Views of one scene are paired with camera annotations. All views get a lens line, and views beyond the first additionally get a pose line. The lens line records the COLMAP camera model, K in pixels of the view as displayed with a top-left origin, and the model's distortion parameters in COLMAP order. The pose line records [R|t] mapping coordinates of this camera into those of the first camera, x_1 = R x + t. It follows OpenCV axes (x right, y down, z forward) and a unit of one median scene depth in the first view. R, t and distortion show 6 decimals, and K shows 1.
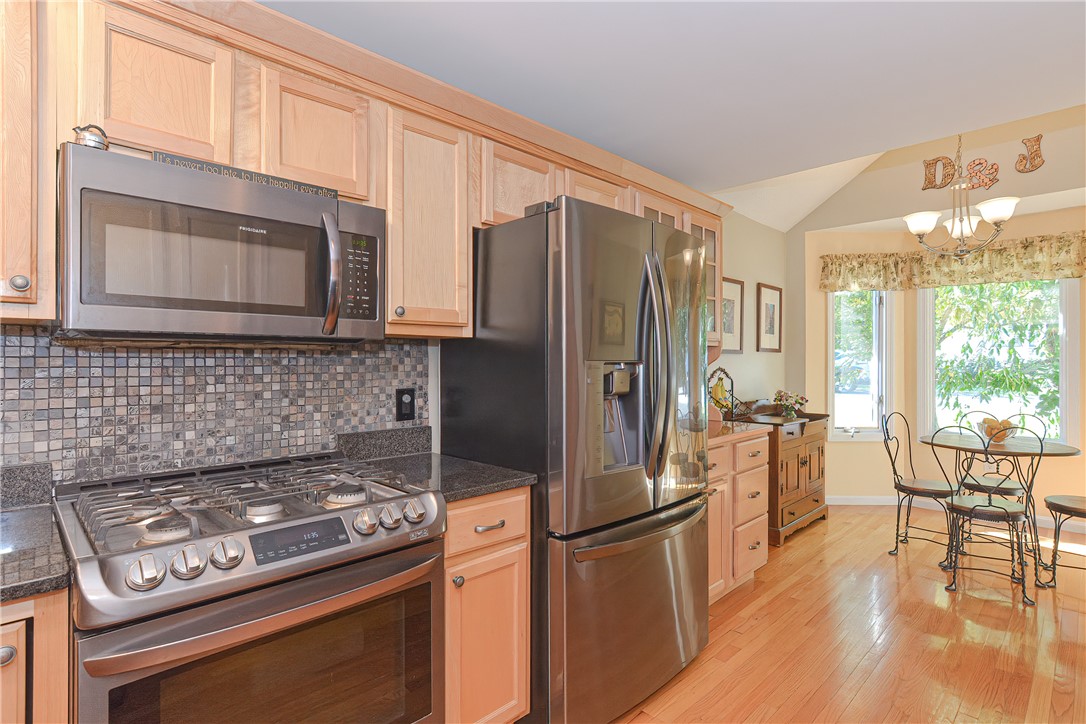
lens RADIAL K [[540.0, 0, 550.5], [0, 540.0, 358.7], [0, 0, 1]] dist [-0.002147, 0.001425]
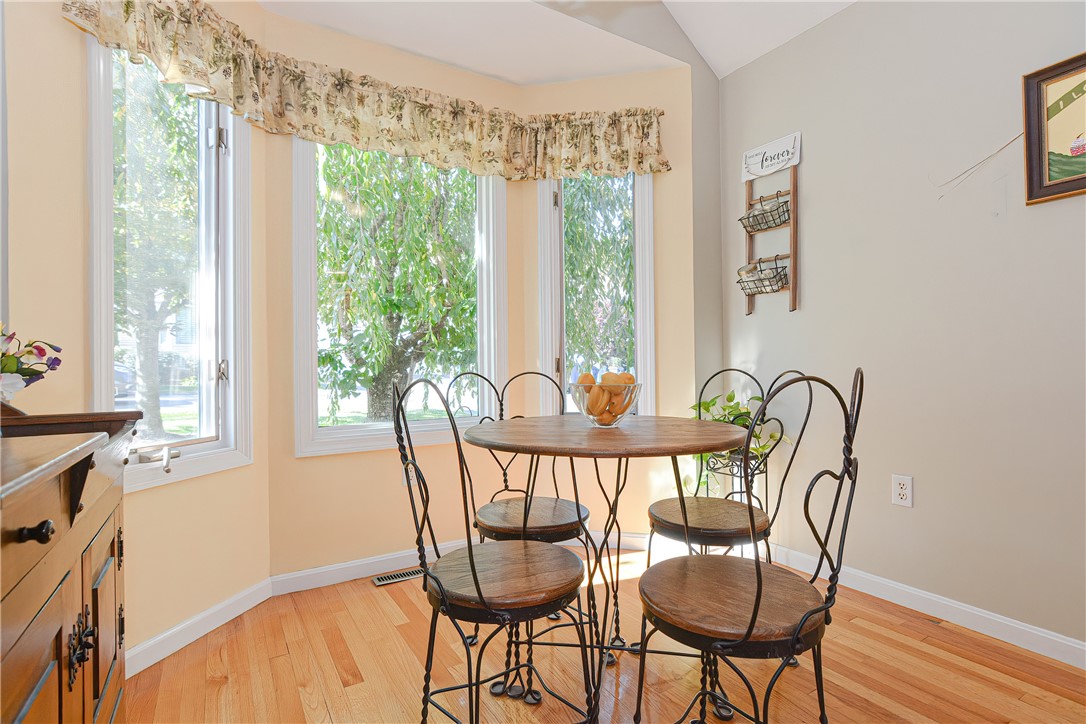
lens RADIAL K [[540.0, 0, 543.6], [0, 540.0, 362.3], [0, 0, 1]] dist [-0.002147, 0.001425]
pose [[0.245067, 0.000326, 0.969506, 0.287413], [0.001277, 0.999999, -0.000659, 0.077394], [-0.969505, 0.001399, 0.245066, 0.715217]]
